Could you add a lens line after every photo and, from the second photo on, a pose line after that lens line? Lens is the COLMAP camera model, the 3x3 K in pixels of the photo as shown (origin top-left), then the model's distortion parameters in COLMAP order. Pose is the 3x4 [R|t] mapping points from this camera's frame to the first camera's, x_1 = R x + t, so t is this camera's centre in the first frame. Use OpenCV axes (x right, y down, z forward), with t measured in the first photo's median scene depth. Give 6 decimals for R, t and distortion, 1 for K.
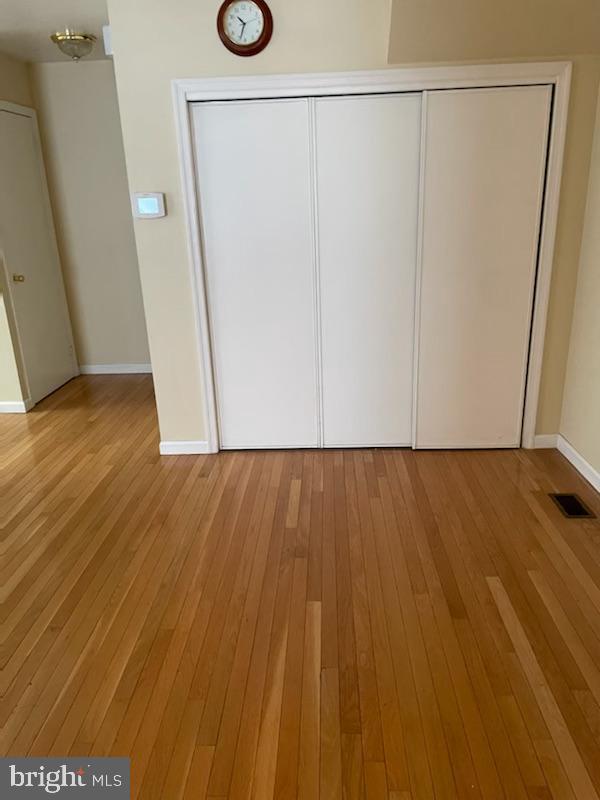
lens RADIAL K [[602.9, 0, 300.0], [0, 602.9, 400.0], [0, 0, 1]] dist [0.077767, -0.000511]
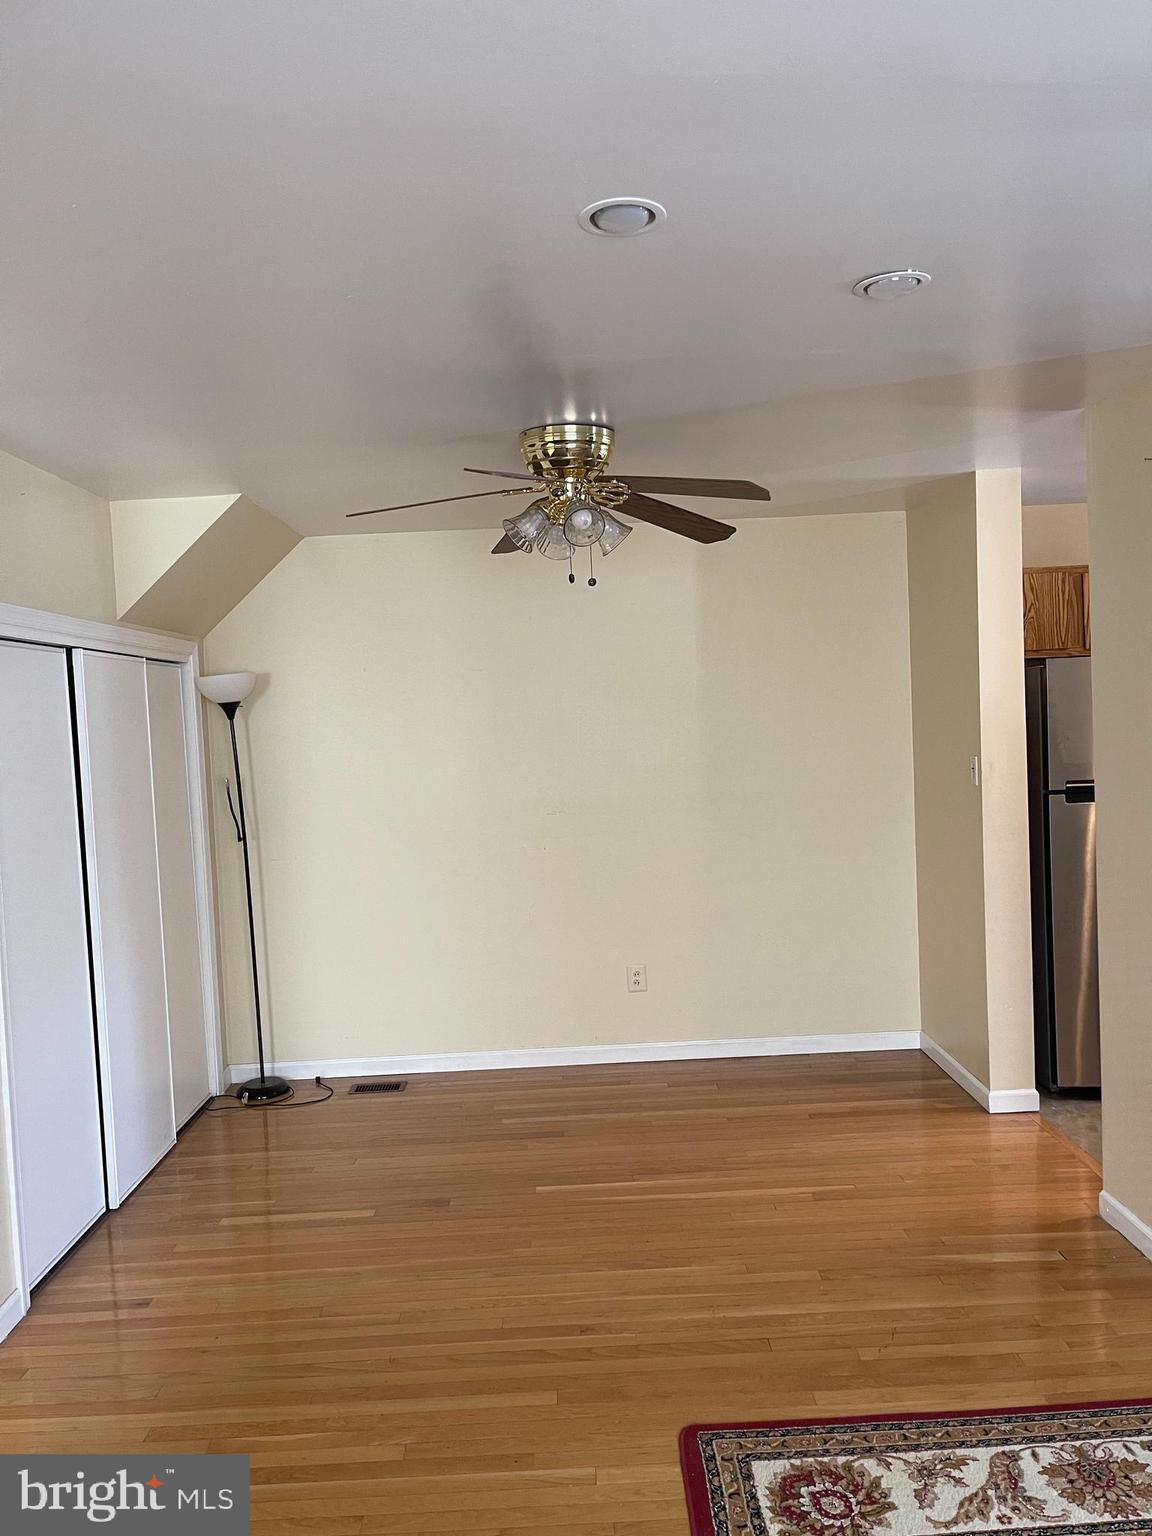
lens RADIAL K [[1168.8, 0, 576.0], [0, 1168.8, 768.0], [0, 0, 1]] dist [0.062377, -0.084550]
pose [[-0.046366, -0.007999, 0.998892, -1.442947], [0.365184, 0.930616, 0.024403, -0.227534], [-0.929780, 0.365911, -0.040228, 0.663361]]
